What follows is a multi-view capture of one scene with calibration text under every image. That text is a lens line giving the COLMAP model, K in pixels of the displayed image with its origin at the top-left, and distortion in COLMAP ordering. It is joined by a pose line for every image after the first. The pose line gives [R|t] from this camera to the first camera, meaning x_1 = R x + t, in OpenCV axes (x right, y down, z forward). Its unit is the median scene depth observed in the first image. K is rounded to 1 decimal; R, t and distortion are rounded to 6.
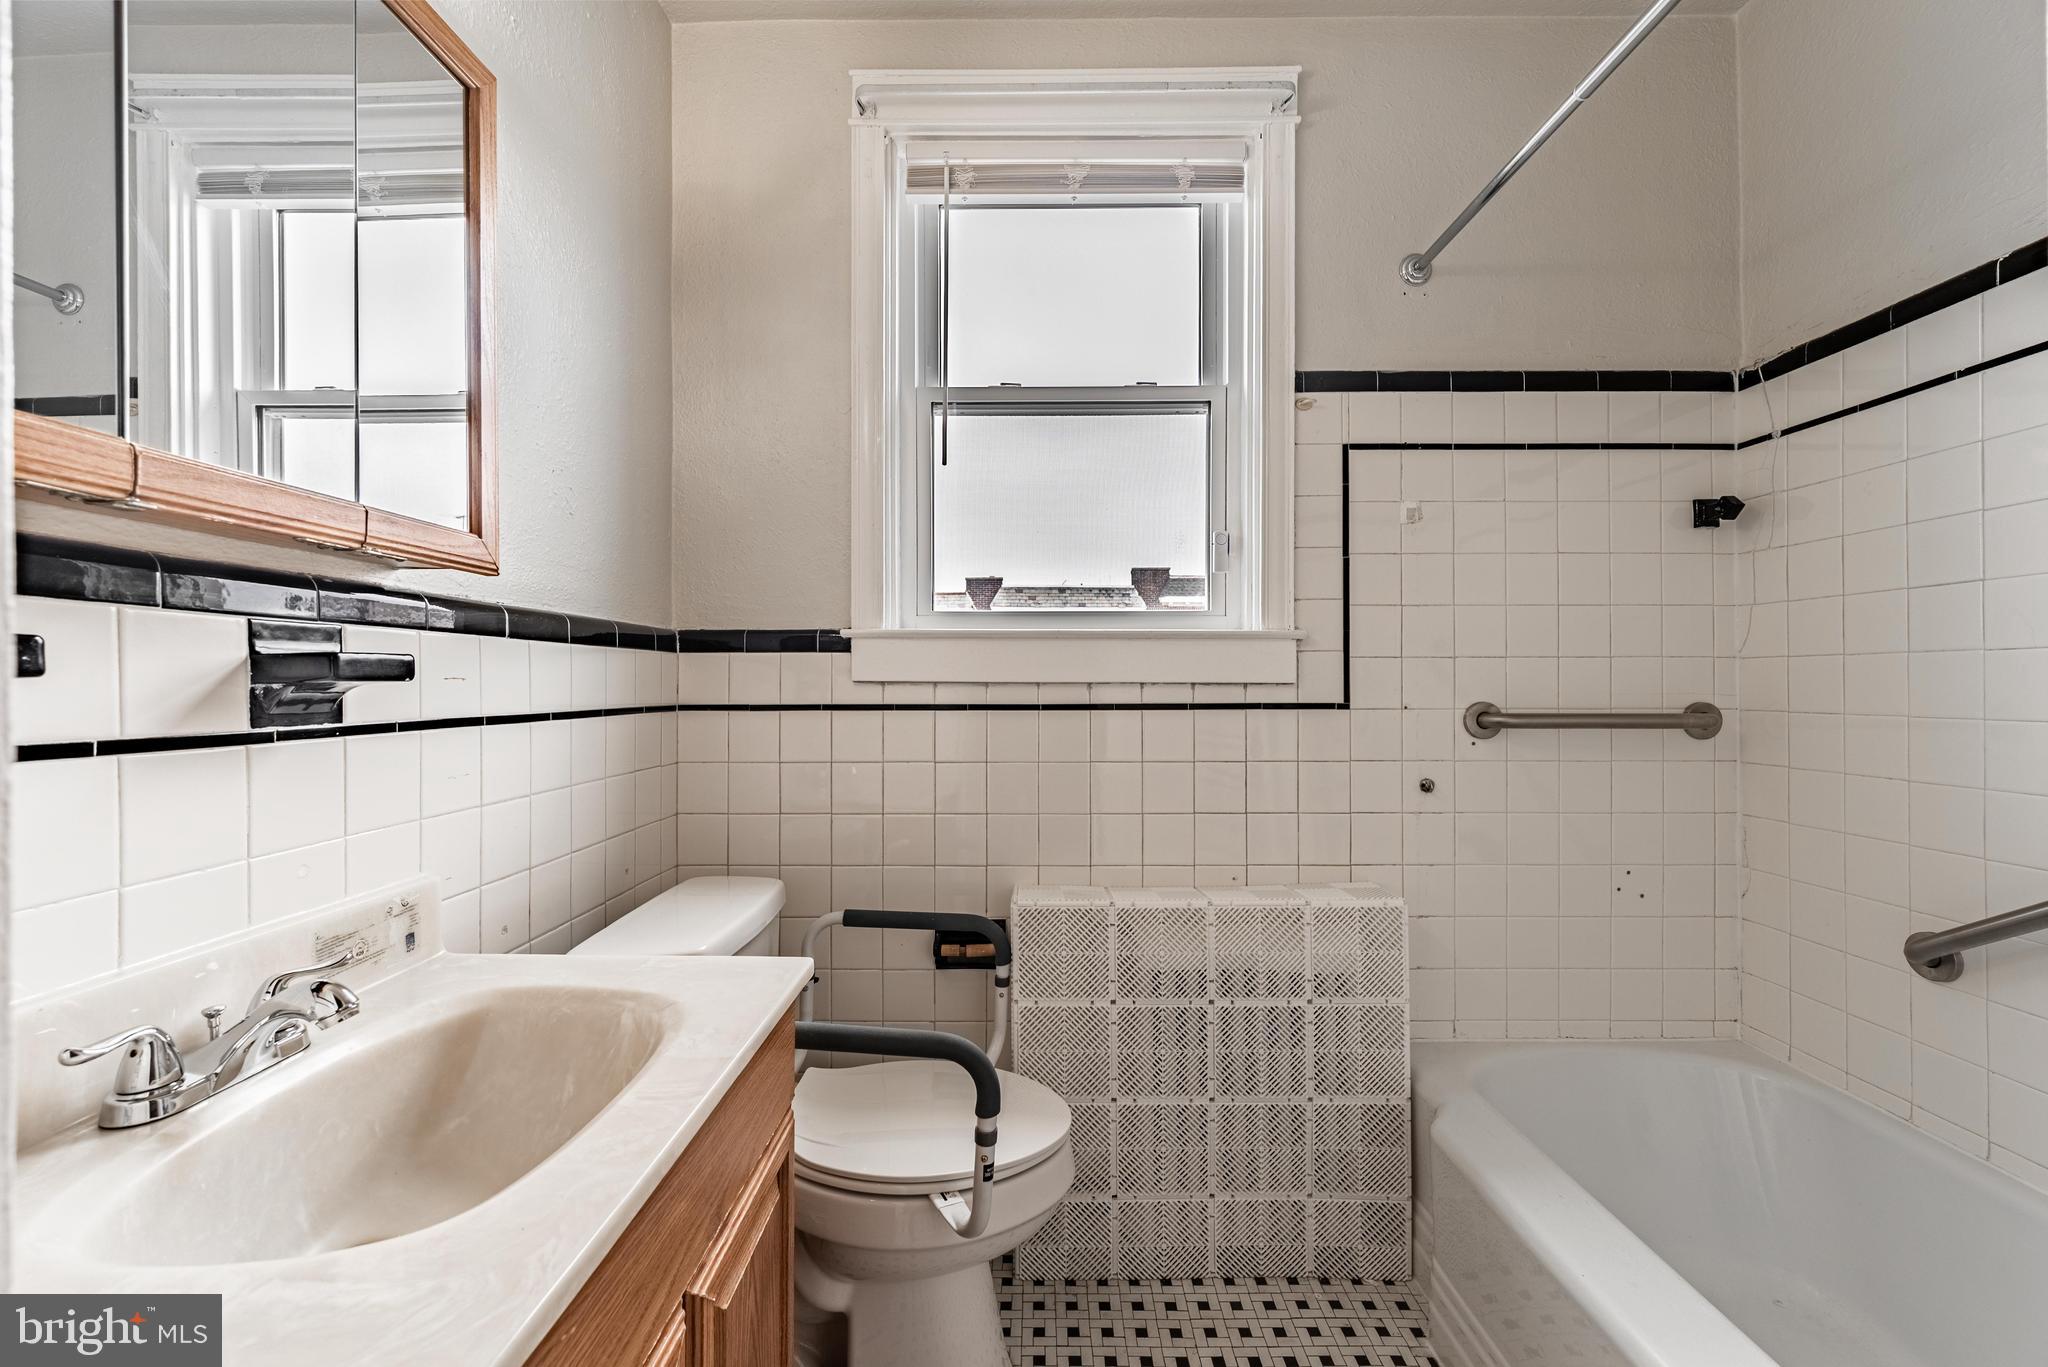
lens RADIAL K [[814.7, 0, 1025.3], [0, 814.7, 683.1], [0, 0, 1]] dist [0.005242, -0.000356]
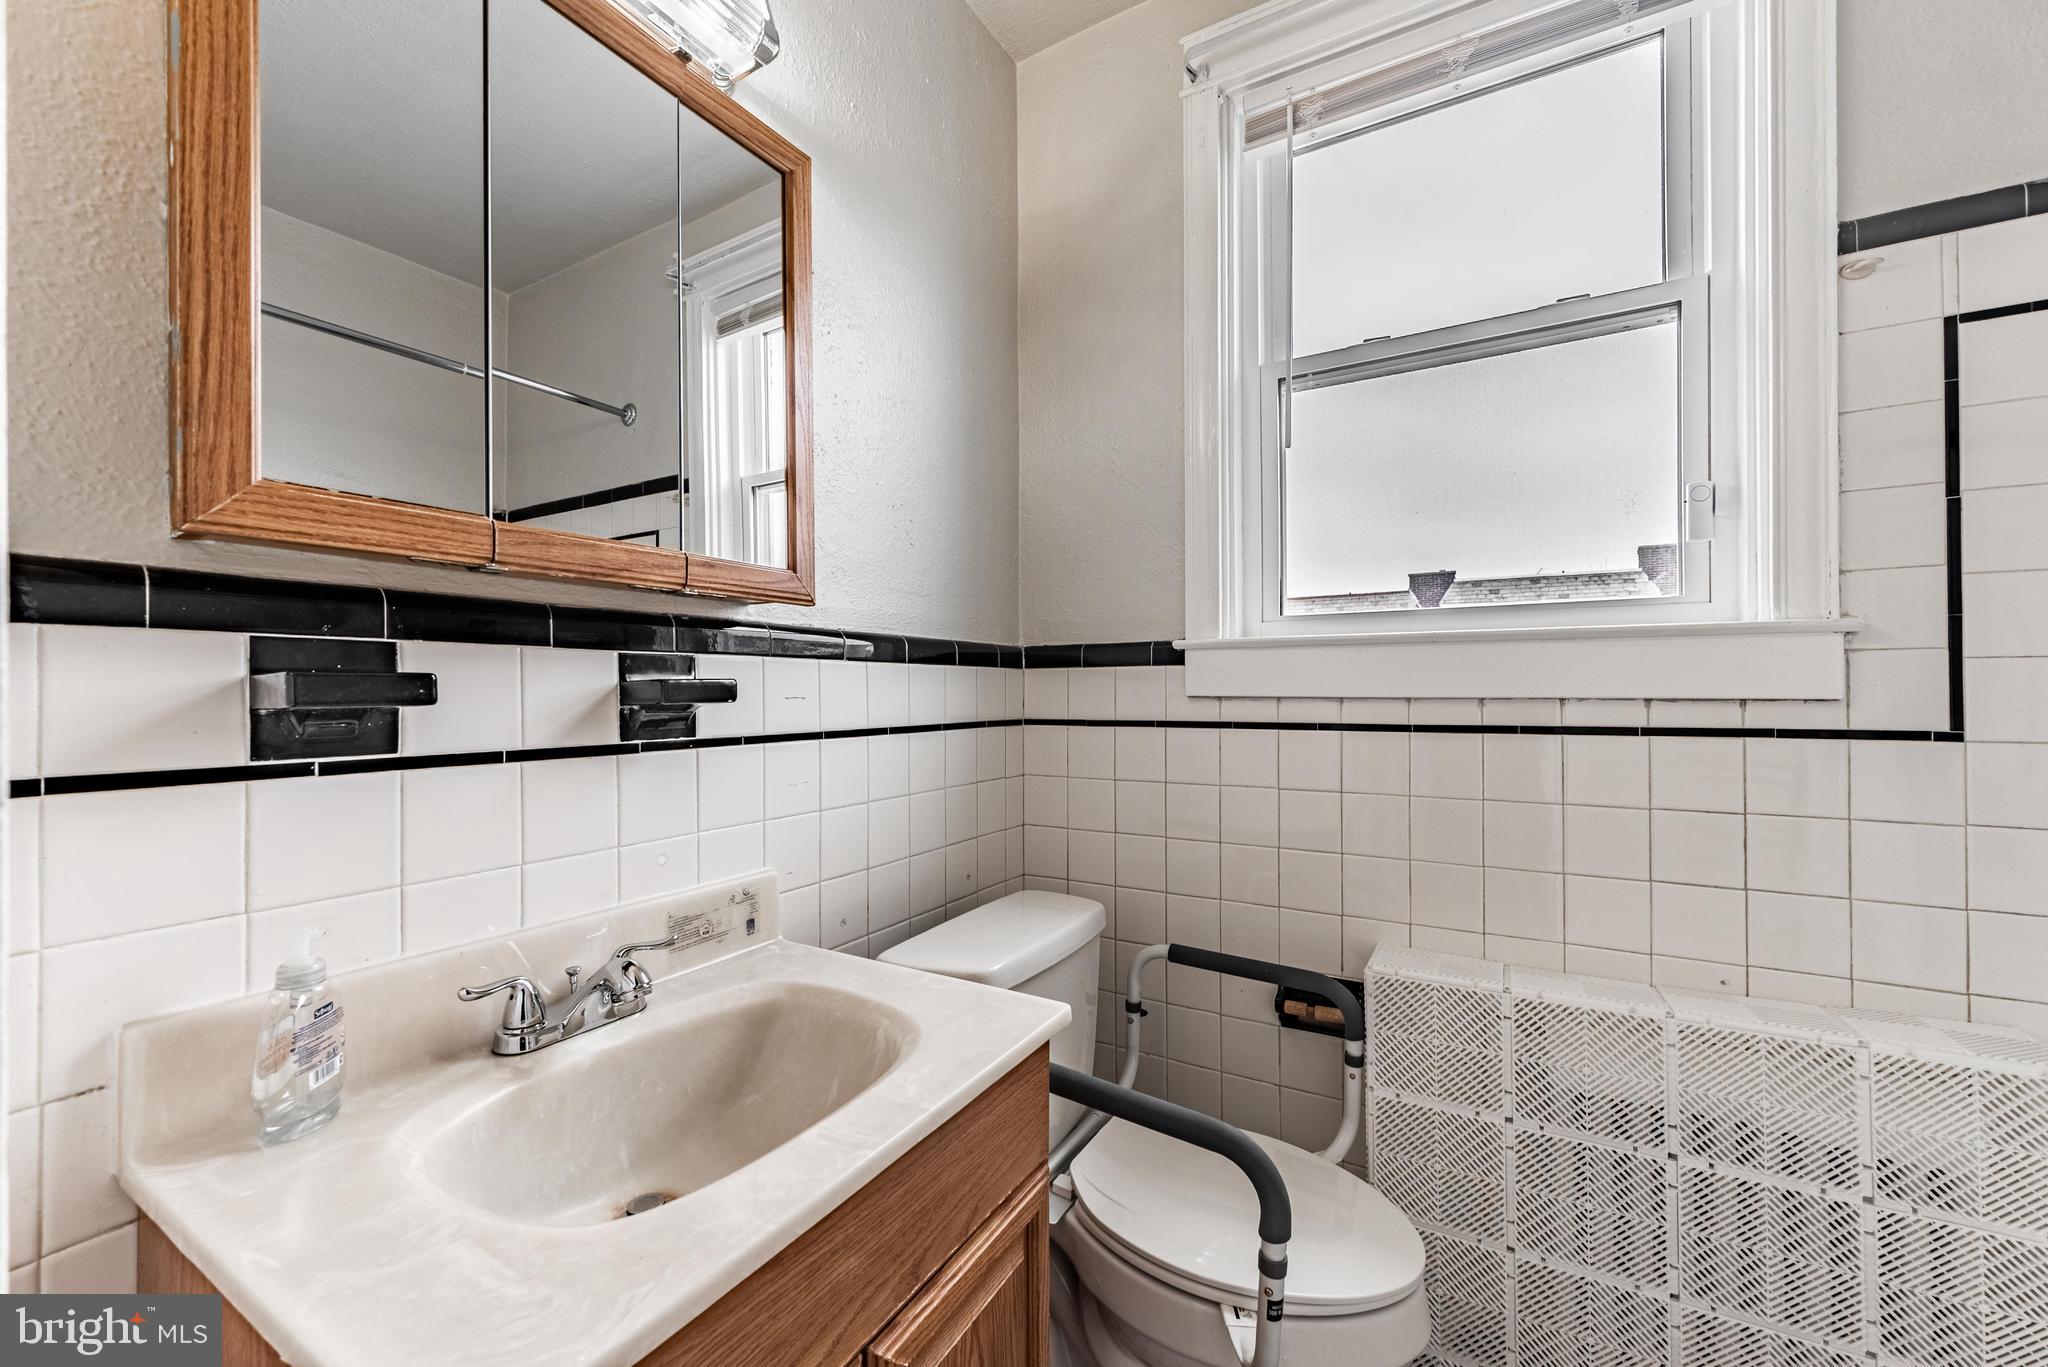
lens RADIAL K [[814.7, 0, 1021.6], [0, 814.7, 688.2], [0, 0, 1]] dist [0.005242, -0.000356]
pose [[0.868306, -0.004453, -0.496009, 0.093108], [0.002846, 0.999988, -0.003995, -0.008989], [0.496021, 0.002058, 0.868308, 0.113259]]
